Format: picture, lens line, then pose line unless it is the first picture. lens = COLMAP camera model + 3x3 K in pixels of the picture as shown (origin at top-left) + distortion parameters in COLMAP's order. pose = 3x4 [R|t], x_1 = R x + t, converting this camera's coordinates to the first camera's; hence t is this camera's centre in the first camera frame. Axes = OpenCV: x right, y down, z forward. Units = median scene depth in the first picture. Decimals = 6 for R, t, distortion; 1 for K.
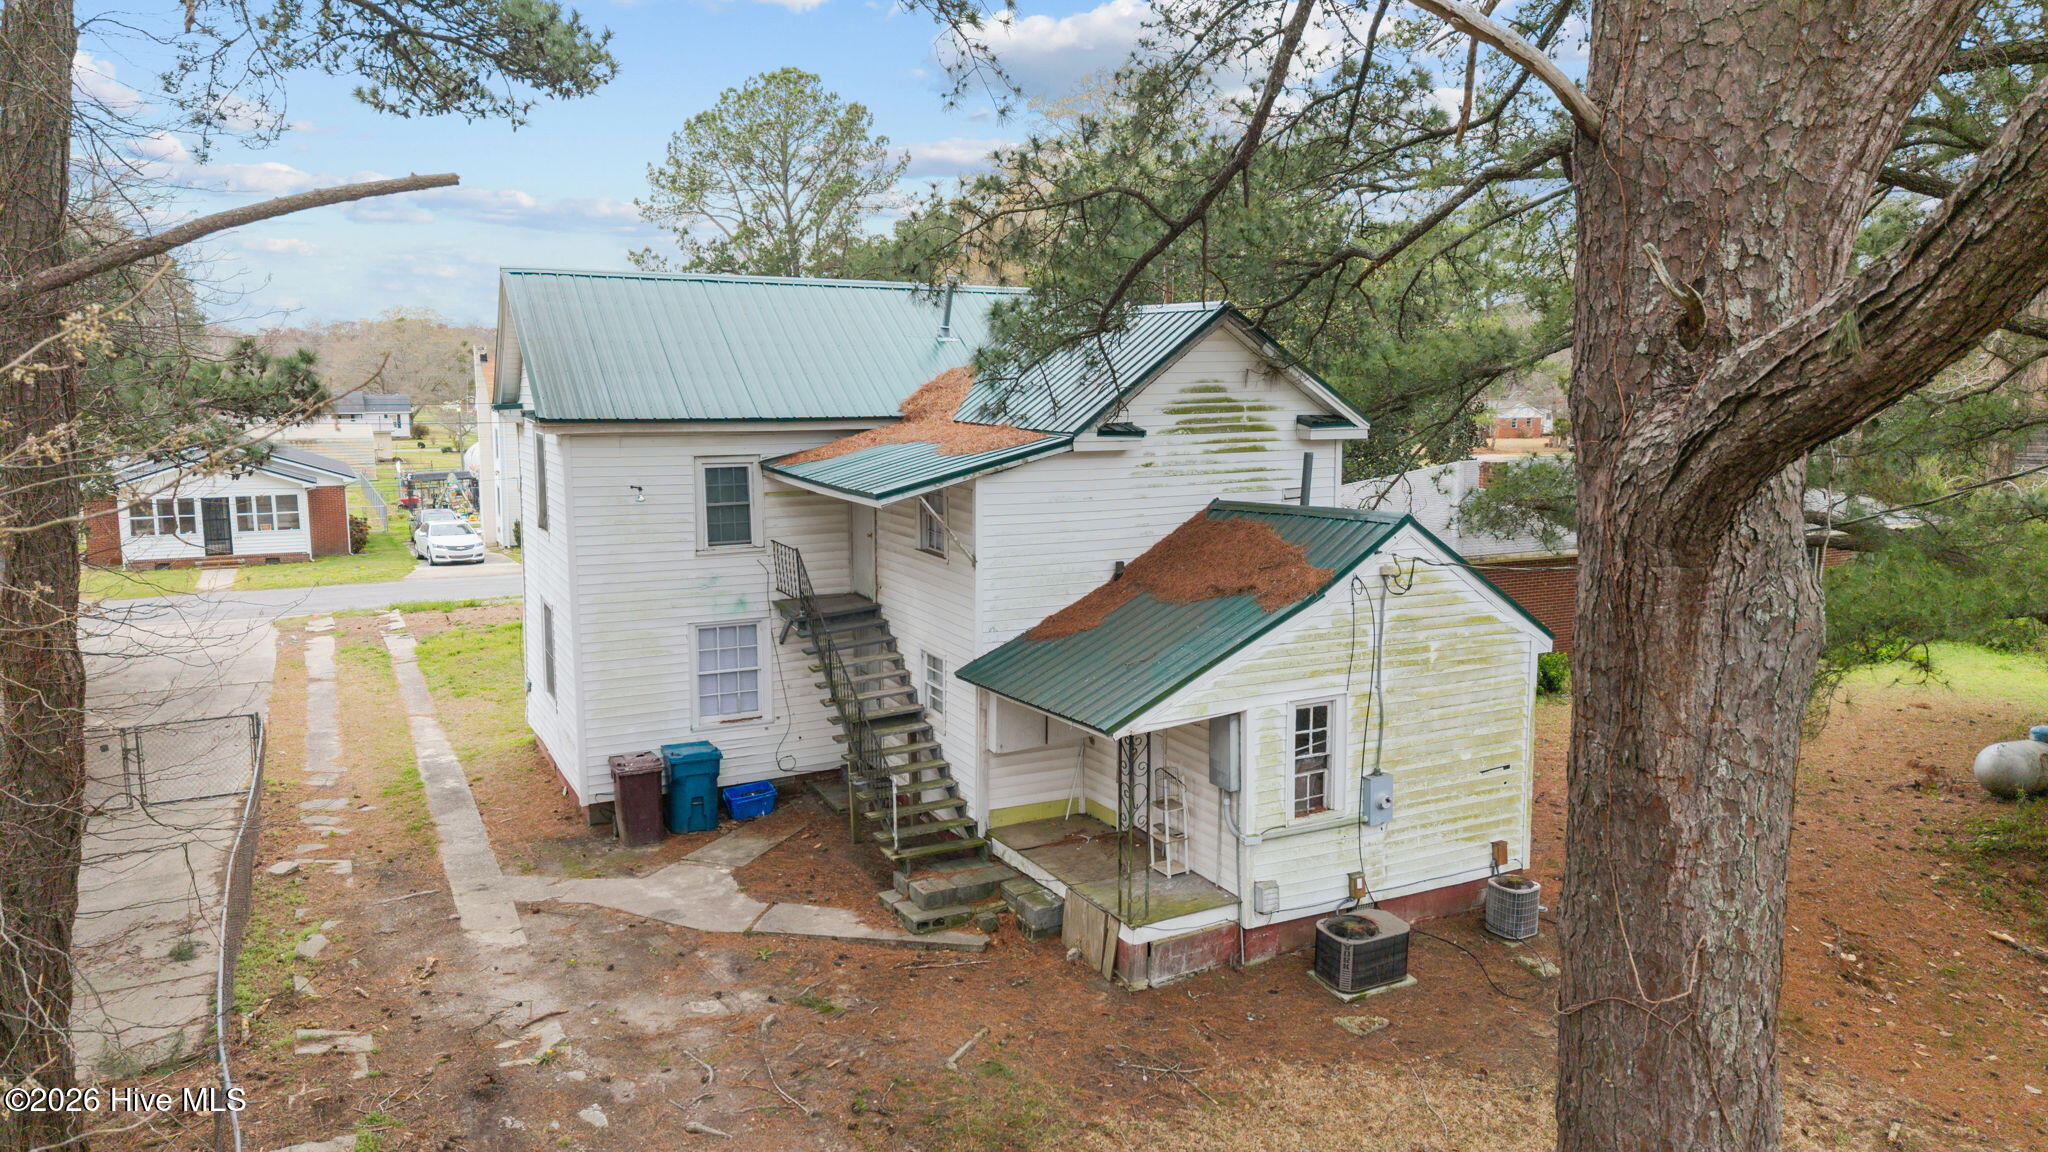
lens RADIAL K [[1378.0, 0, 1024.0], [0, 1378.0, 576.0], [0, 0, 1]] dist [0.049556, -0.065469]
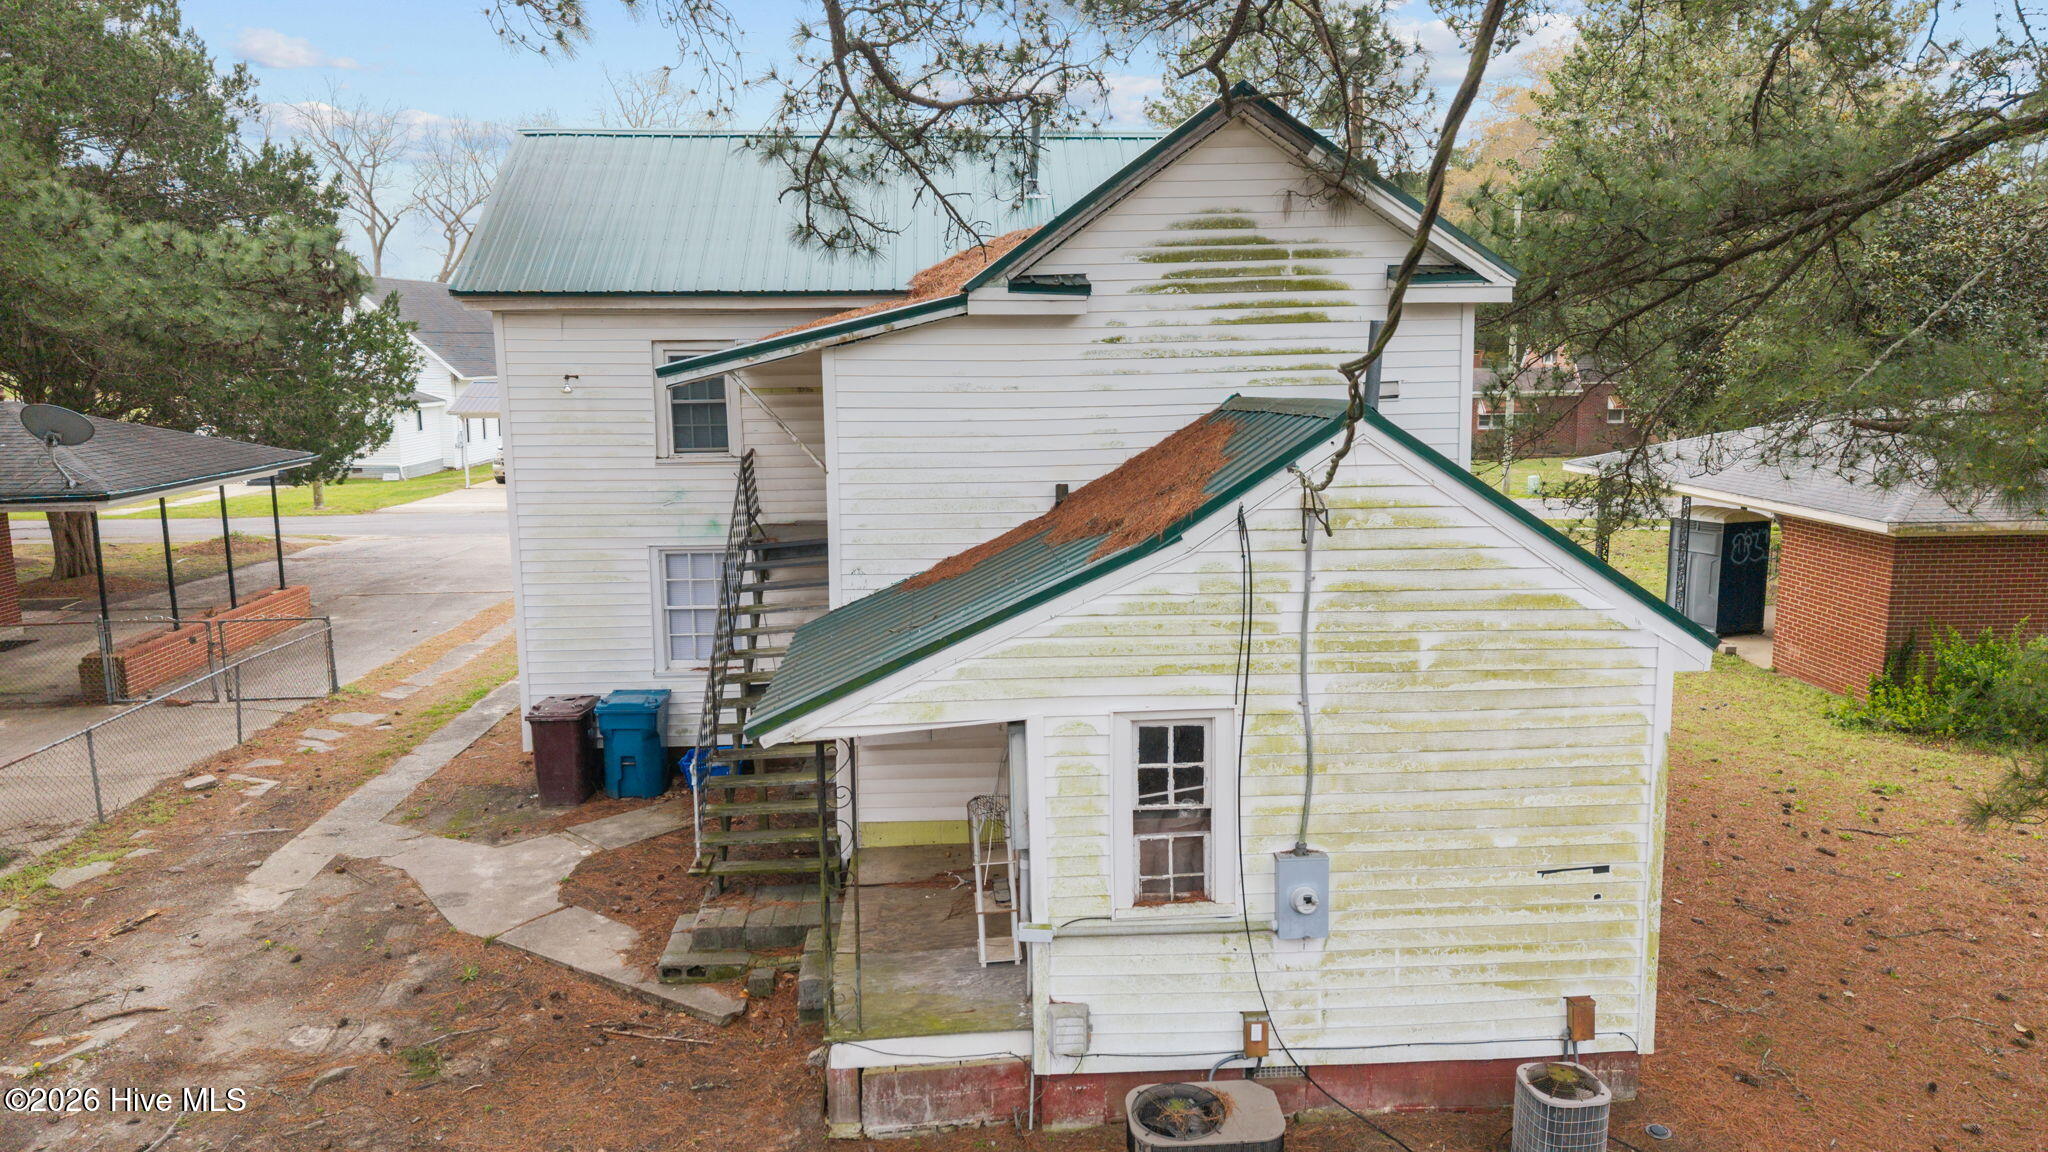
lens RADIAL K [[1390.8, 0, 1024.0], [0, 1390.8, 576.0], [0, 0, 1]] dist [0.046096, -0.063071]
pose [[0.913375, 0.061224, -0.402490, 0.365857], [-0.048099, 0.997932, 0.042648, 0.007597], [0.404268, -0.019594, 0.914431, 0.405040]]
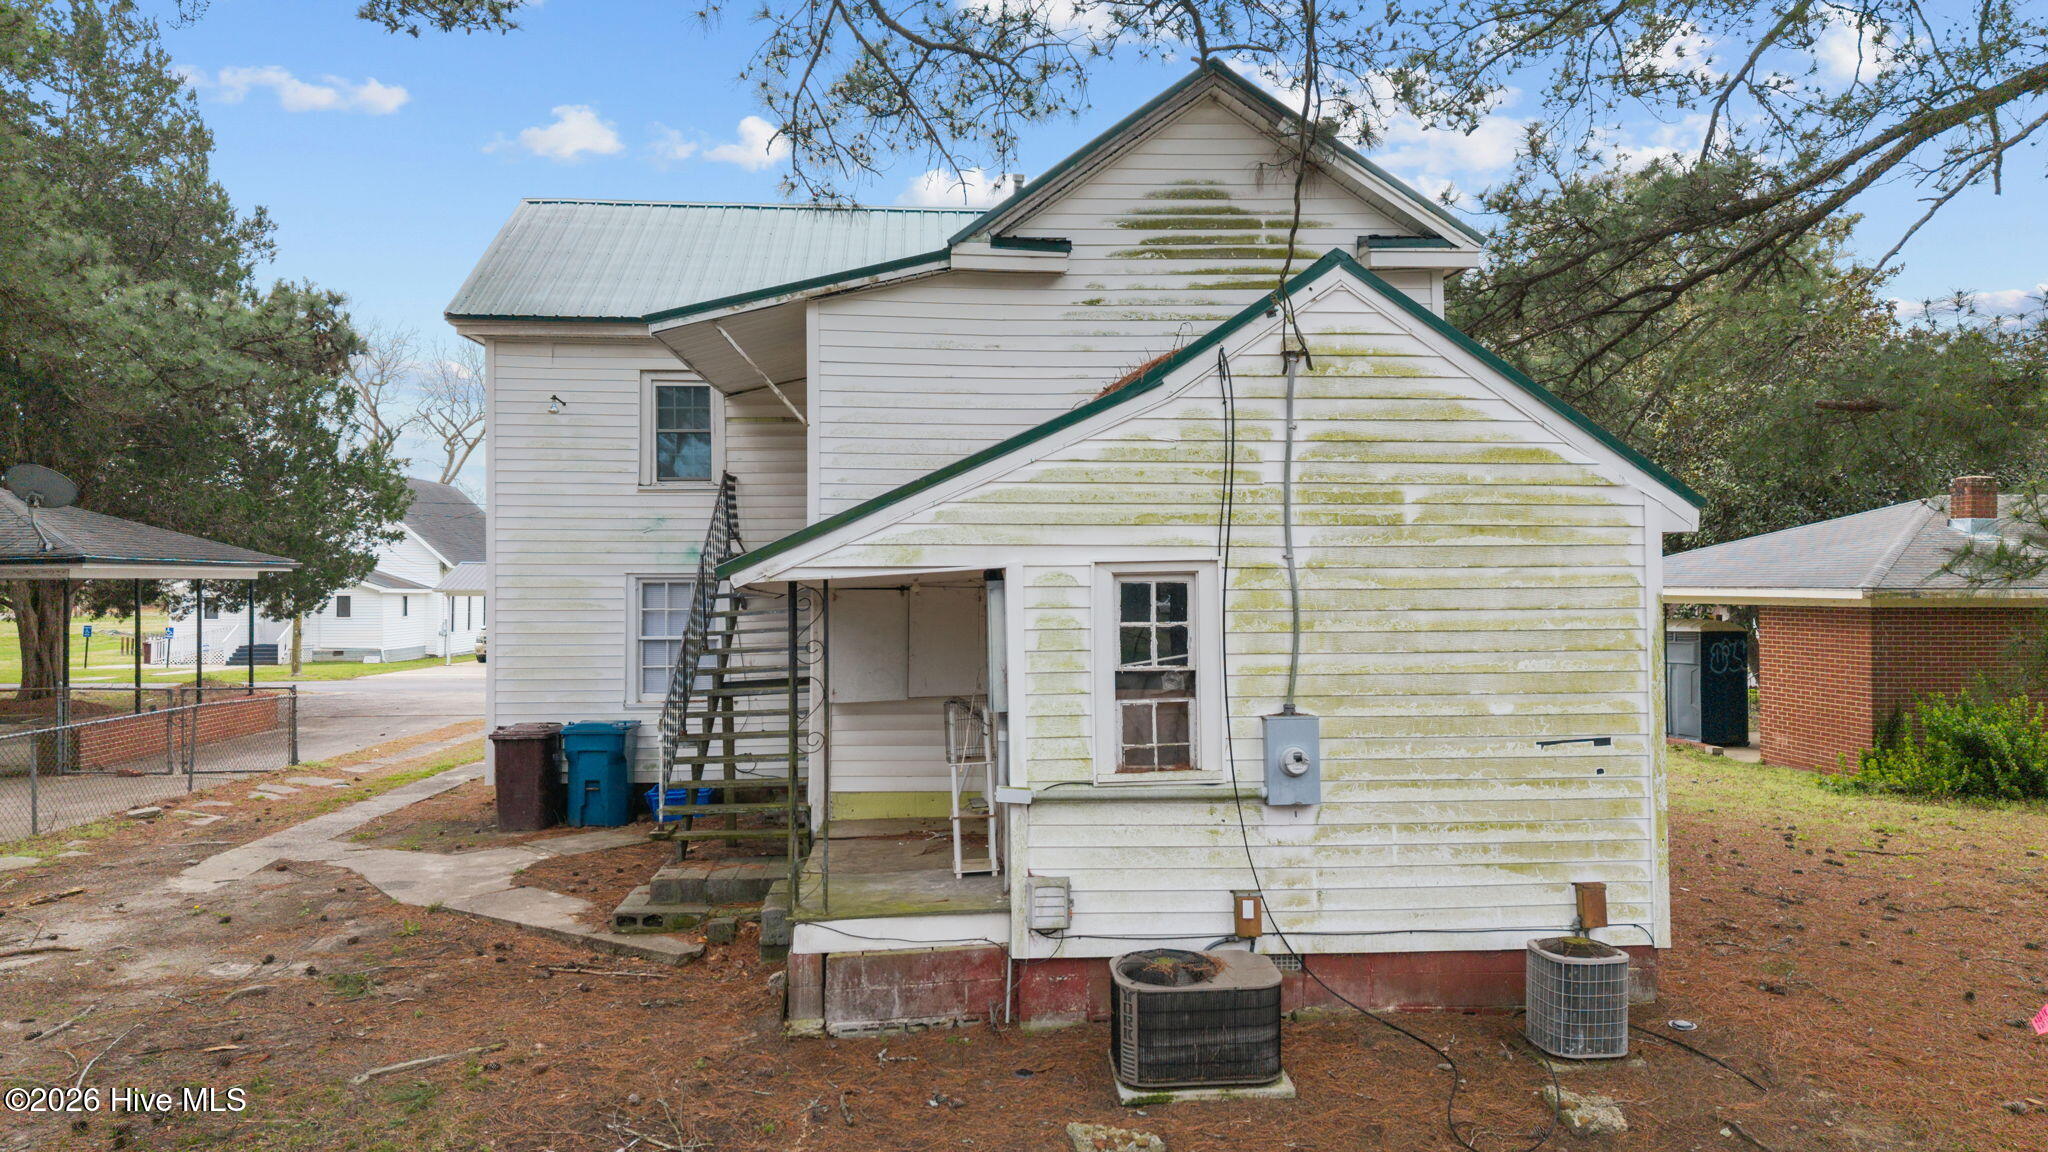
lens RADIAL K [[1378.0, 0, 1024.0], [0, 1378.0, 576.0], [0, 0, 1]] dist [0.049556, -0.065469]
pose [[0.918603, -0.003456, -0.395166, 0.365302], [-0.052526, 0.990022, -0.130759, 0.161154], [0.391675, 0.140872, 0.909256, 0.427744]]
